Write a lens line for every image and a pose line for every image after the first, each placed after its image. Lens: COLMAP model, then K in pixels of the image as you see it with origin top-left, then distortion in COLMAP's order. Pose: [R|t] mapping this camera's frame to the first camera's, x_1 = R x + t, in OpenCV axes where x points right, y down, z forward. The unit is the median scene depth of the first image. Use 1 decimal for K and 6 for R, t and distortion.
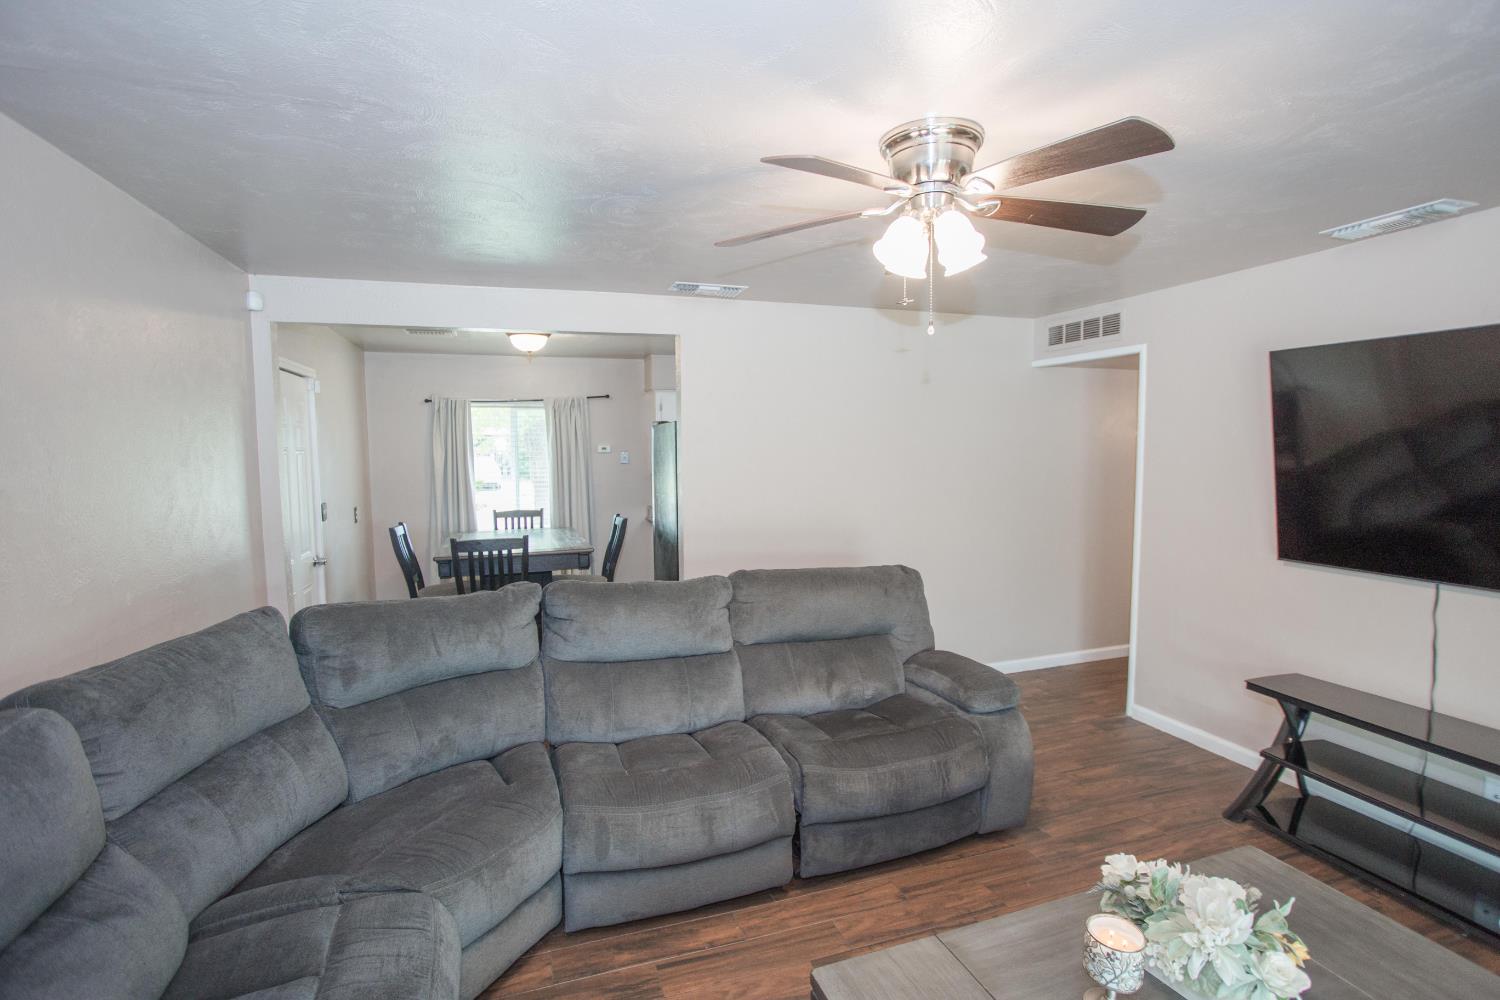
lens RADIAL K [[721.7, 0, 754.0], [0, 721.7, 491.9], [0, 0, 1]] dist [-0.027928, 0.014733]
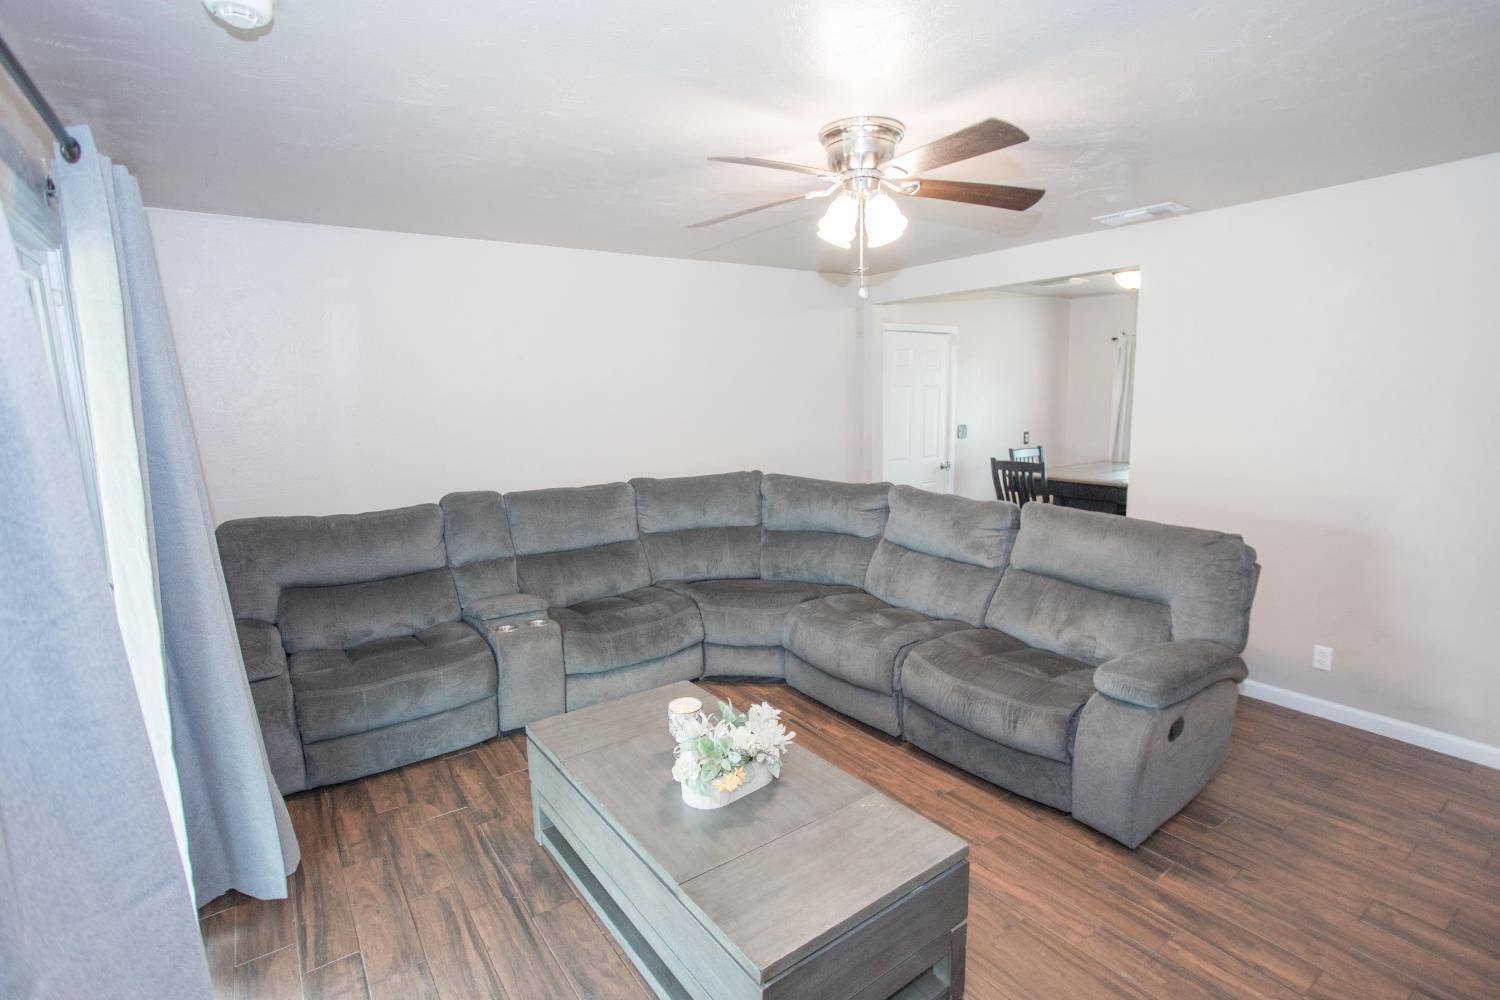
lens RADIAL K [[721.7, 0, 759.7], [0, 721.7, 507.2], [0, 0, 1]] dist [-0.027928, 0.014733]
pose [[0.294972, 0.152987, -0.943179, 0.999101], [-0.048423, 0.988224, 0.145149, -0.019059], [0.954278, 0.002857, 0.298907, 0.359944]]
